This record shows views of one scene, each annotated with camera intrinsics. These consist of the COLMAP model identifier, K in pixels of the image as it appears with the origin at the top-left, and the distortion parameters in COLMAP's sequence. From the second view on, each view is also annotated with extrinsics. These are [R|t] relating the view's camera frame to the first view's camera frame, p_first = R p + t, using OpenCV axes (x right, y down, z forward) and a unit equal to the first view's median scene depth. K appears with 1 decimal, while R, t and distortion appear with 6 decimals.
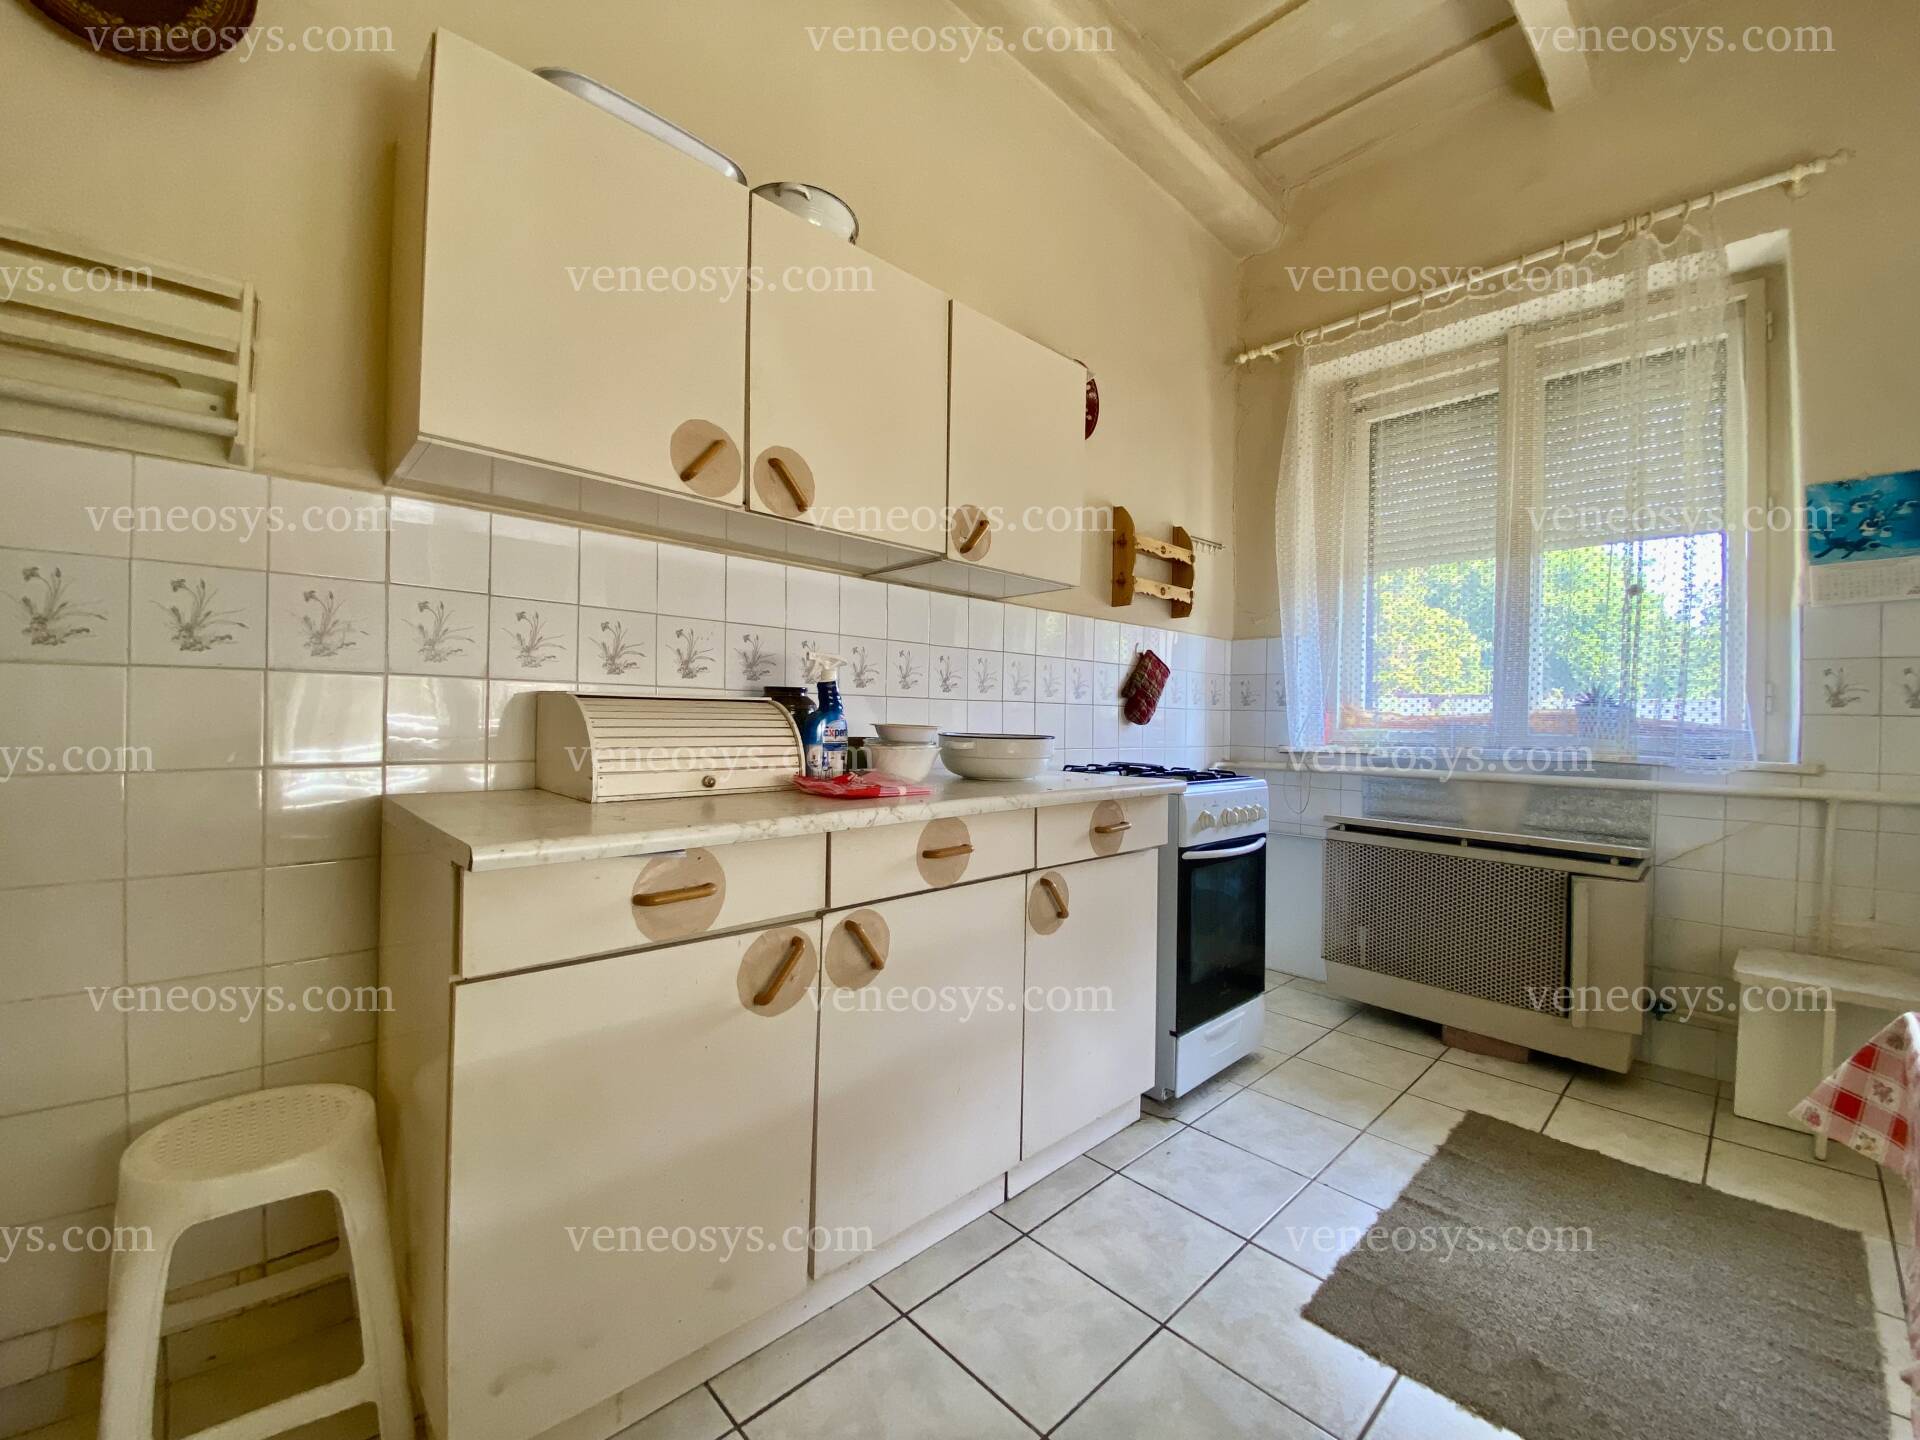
lens RADIAL K [[775.5, 0, 960.0], [0, 775.5, 720.0], [0, 0, 1]] dist [0.019115, -0.019586]
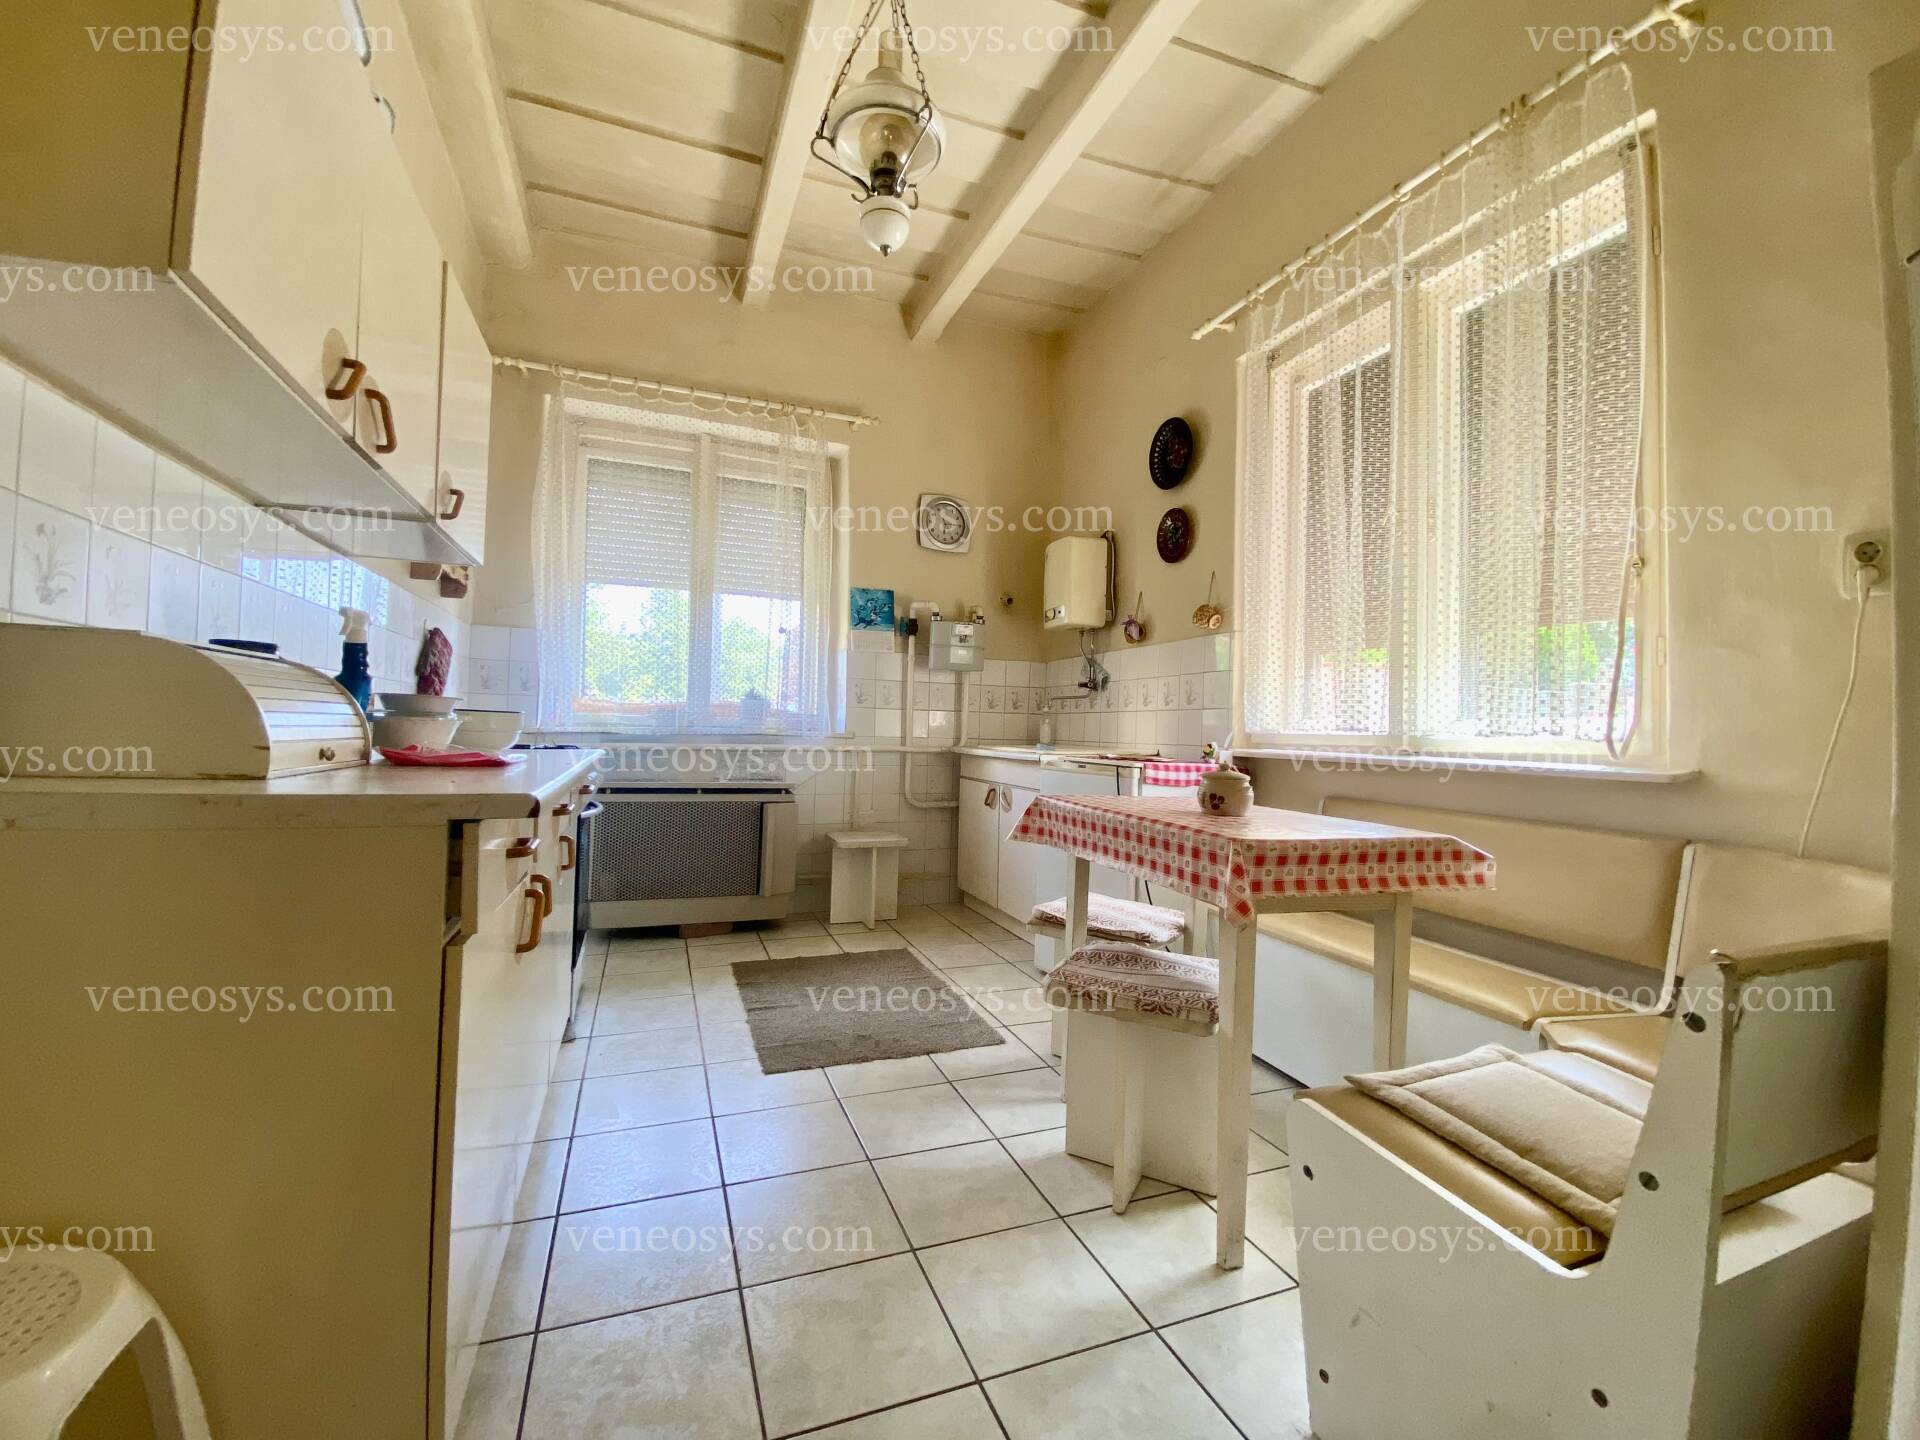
lens RADIAL K [[775.2, 0, 960.8], [0, 775.2, 715.8], [0, 0, 1]] dist [0.020823, -0.020438]
pose [[0.372801, 0.010615, 0.927851, -0.572758], [-0.015267, 0.999869, -0.005305, 0.021497], [-0.927786, -0.012188, 0.372914, 0.027306]]
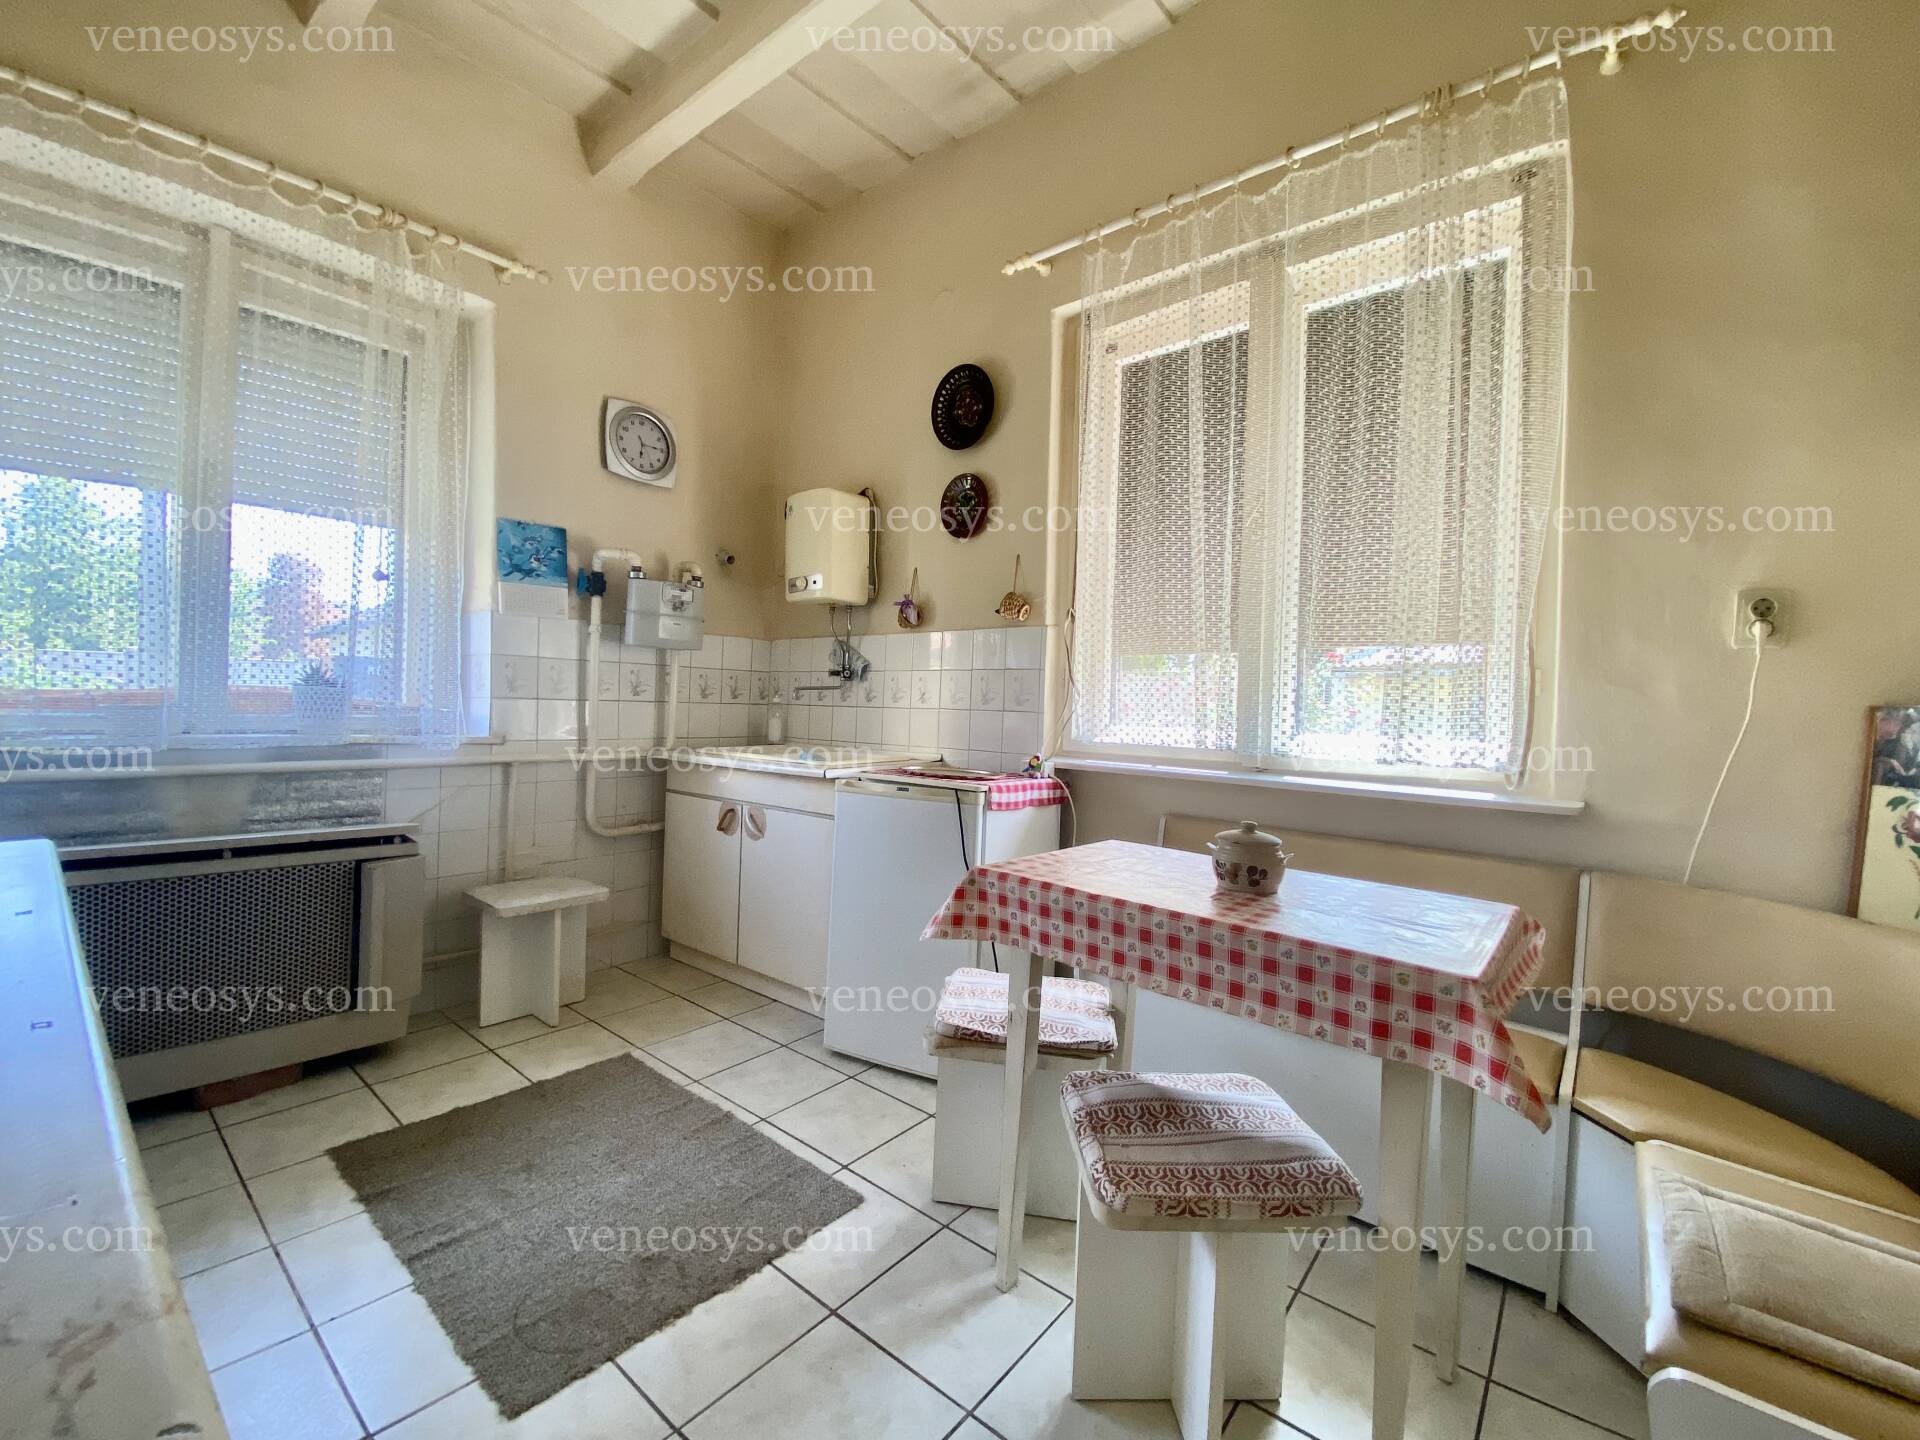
lens RADIAL K [[775.2, 0, 960.8], [0, 775.2, 715.8], [0, 0, 1]] dist [0.020823, -0.020438]
pose [[-0.128350, -0.033785, 0.991153, -0.287535], [-0.027316, 0.999161, 0.030521, -0.037360], [-0.991353, -0.023157, -0.129165, 0.401767]]
